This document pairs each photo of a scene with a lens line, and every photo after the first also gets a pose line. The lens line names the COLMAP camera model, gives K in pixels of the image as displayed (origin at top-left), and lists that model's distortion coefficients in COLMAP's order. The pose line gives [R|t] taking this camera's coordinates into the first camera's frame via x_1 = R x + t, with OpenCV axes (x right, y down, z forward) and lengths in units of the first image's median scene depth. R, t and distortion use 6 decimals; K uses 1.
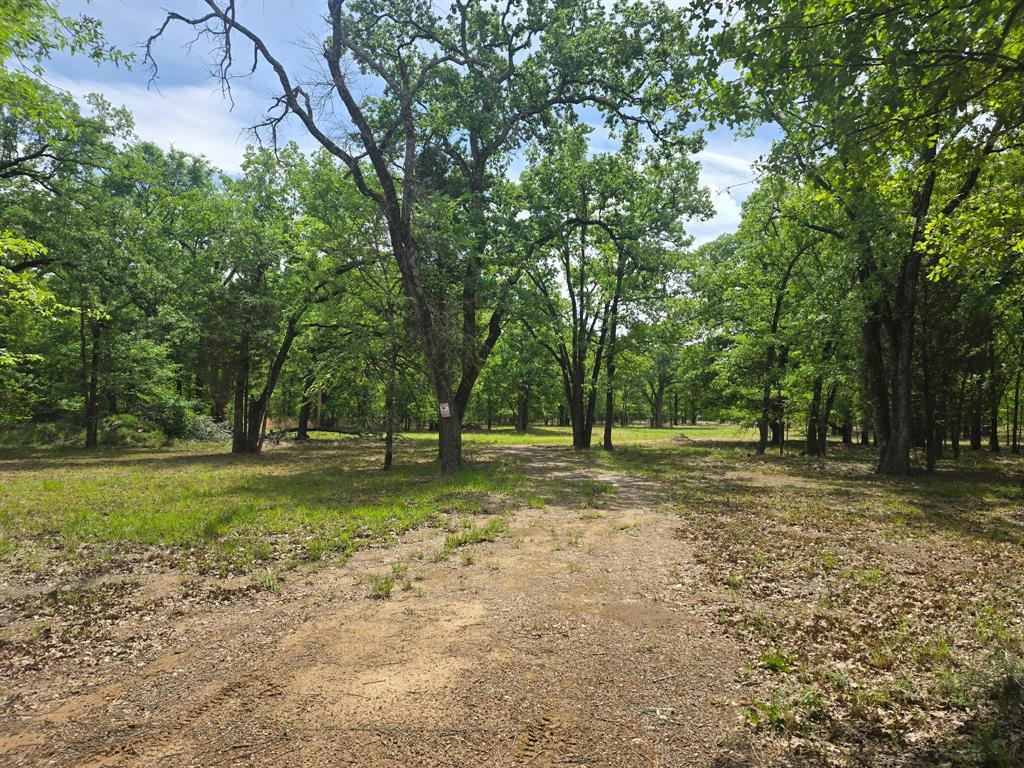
lens RADIAL K [[690.2, 0, 527.0], [0, 690.2, 382.3], [0, 0, 1]] dist [0.052736, -0.071976]
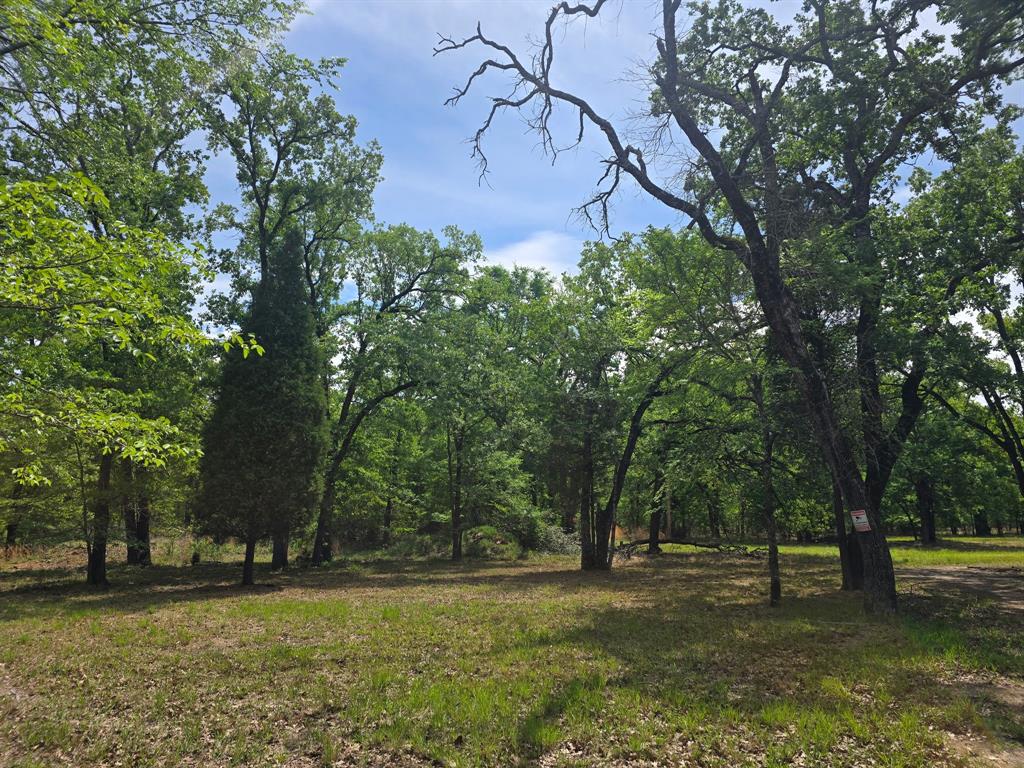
lens RADIAL K [[690.2, 0, 527.0], [0, 690.2, 382.3], [0, 0, 1]] dist [0.052736, -0.071976]
pose [[0.884564, -0.104944, -0.454460, -0.145414], [0.035174, 0.986593, -0.159362, 0.006786], [0.465091, 0.124980, 0.876396, 0.411484]]
